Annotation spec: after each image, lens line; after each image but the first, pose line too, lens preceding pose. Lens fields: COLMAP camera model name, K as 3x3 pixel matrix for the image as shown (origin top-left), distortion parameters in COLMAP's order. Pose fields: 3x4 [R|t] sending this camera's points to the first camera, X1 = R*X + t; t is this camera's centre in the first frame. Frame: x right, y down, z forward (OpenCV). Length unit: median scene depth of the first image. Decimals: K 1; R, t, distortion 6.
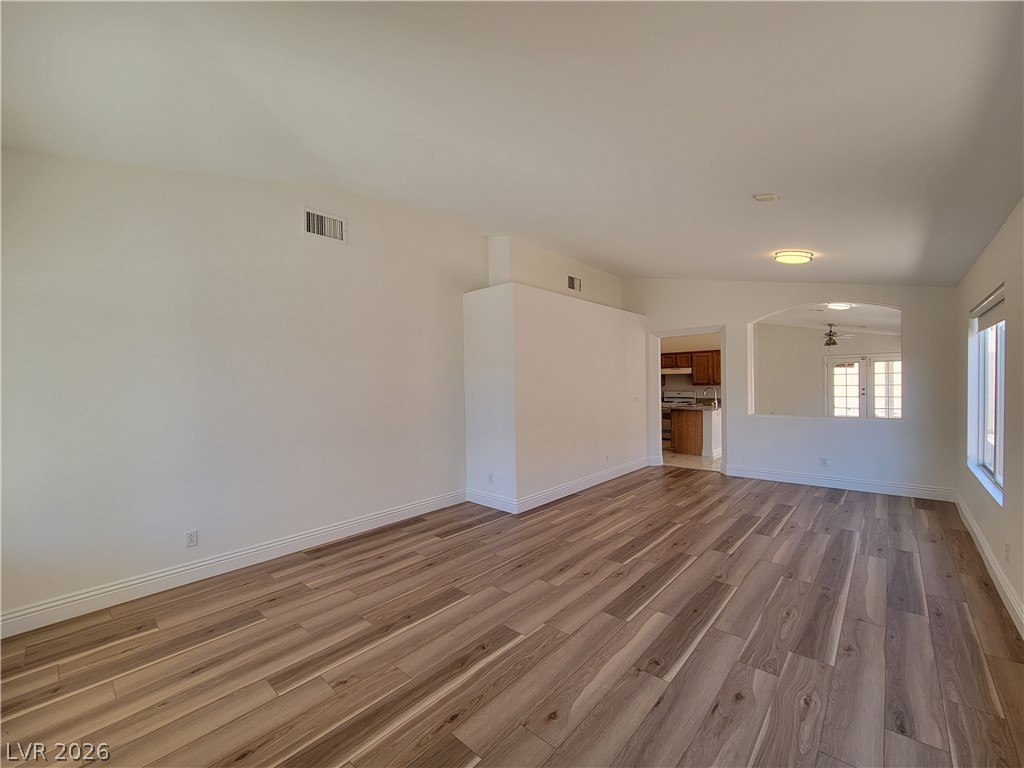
lens RADIAL K [[421.9, 0, 514.7], [0, 421.9, 386.6], [0, 0, 1]] dist [0.001759, -0.001335]
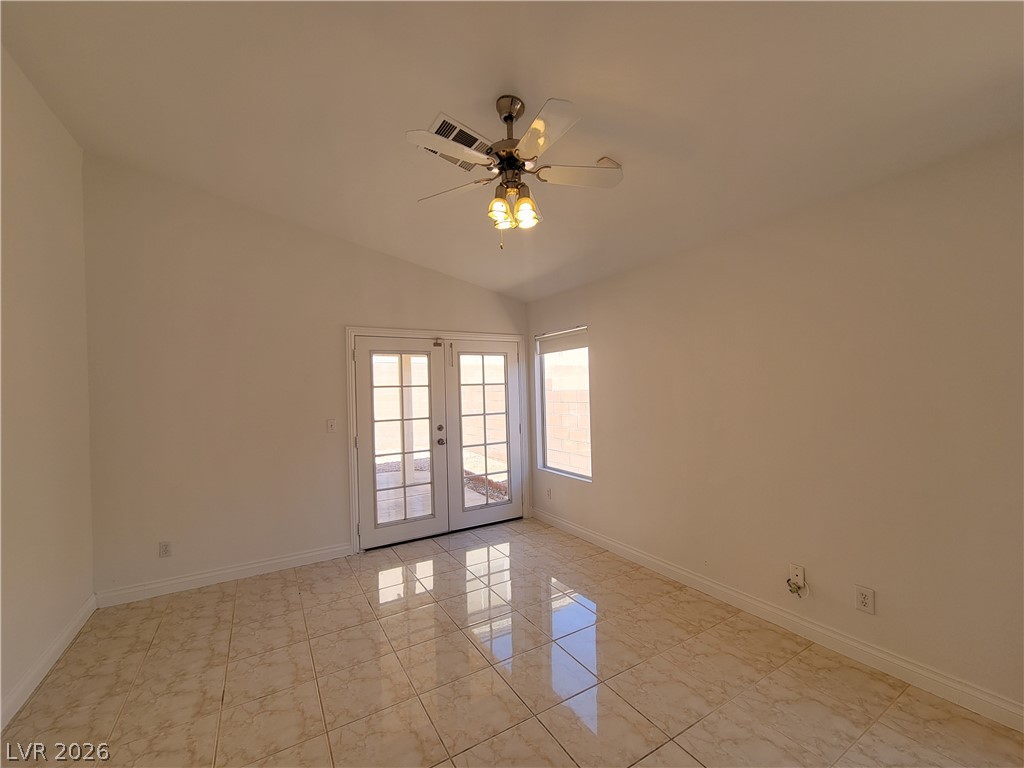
lens RADIAL K [[421.9, 0, 506.1], [0, 421.9, 391.3], [0, 0, 1]] dist [0.001759, -0.001335]
pose [[0.313307, 0.007809, 0.949620, 0.567864], [0.030483, 0.999368, -0.018275, -0.019002], [-0.949163, 0.034672, 0.312871, 0.940864]]
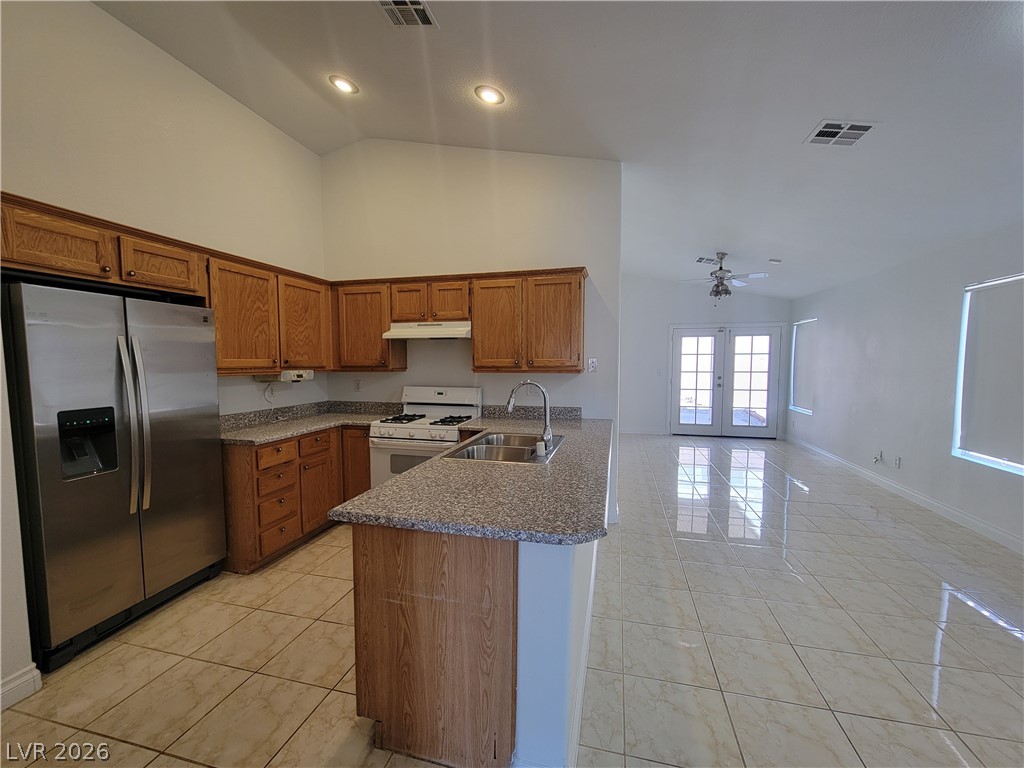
lens RADIAL K [[421.9, 0, 506.5], [0, 421.9, 387.0], [0, 0, 1]] dist [0.001759, -0.001335]
pose [[0.889281, -0.010578, 0.457239, 0.275411], [-0.010898, 0.998959, 0.044305, -0.005703], [-0.457232, -0.044382, 0.888239, 0.651362]]
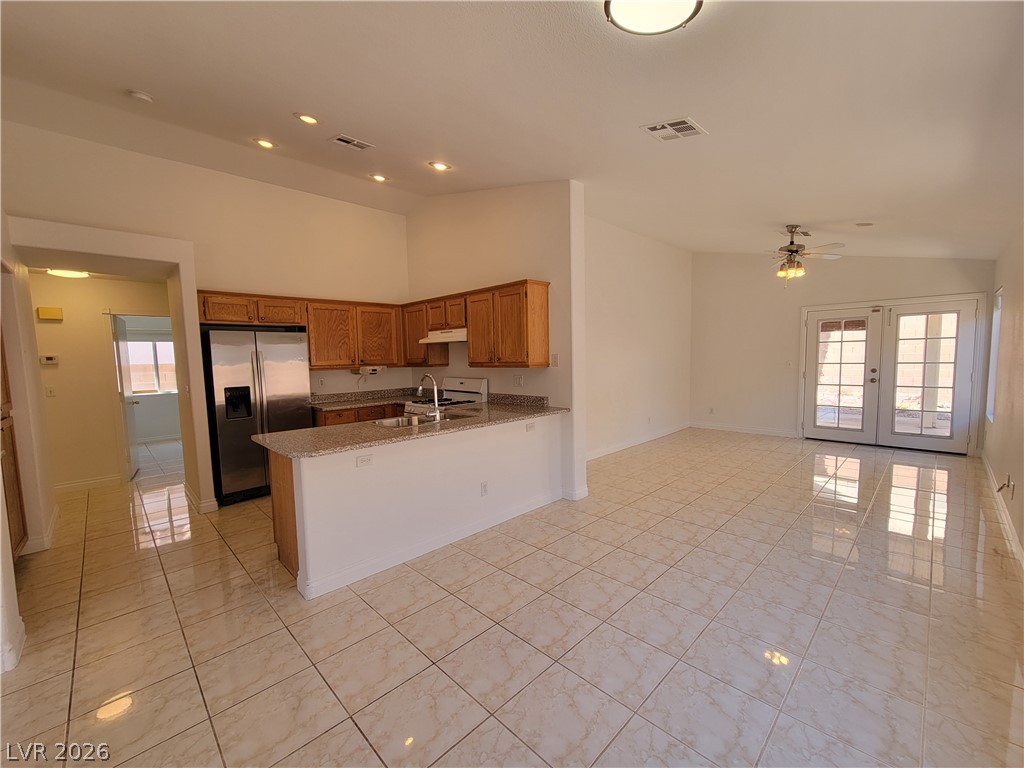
lens RADIAL K [[421.9, 0, 511.5], [0, 421.9, 390.1], [0, 0, 1]] dist [0.001759, -0.001335]
pose [[0.997288, 0.001984, -0.073565, 0.486756], [0.003473, 0.997254, 0.073975, -0.010902], [0.073510, -0.074030, 0.994543, 0.525059]]
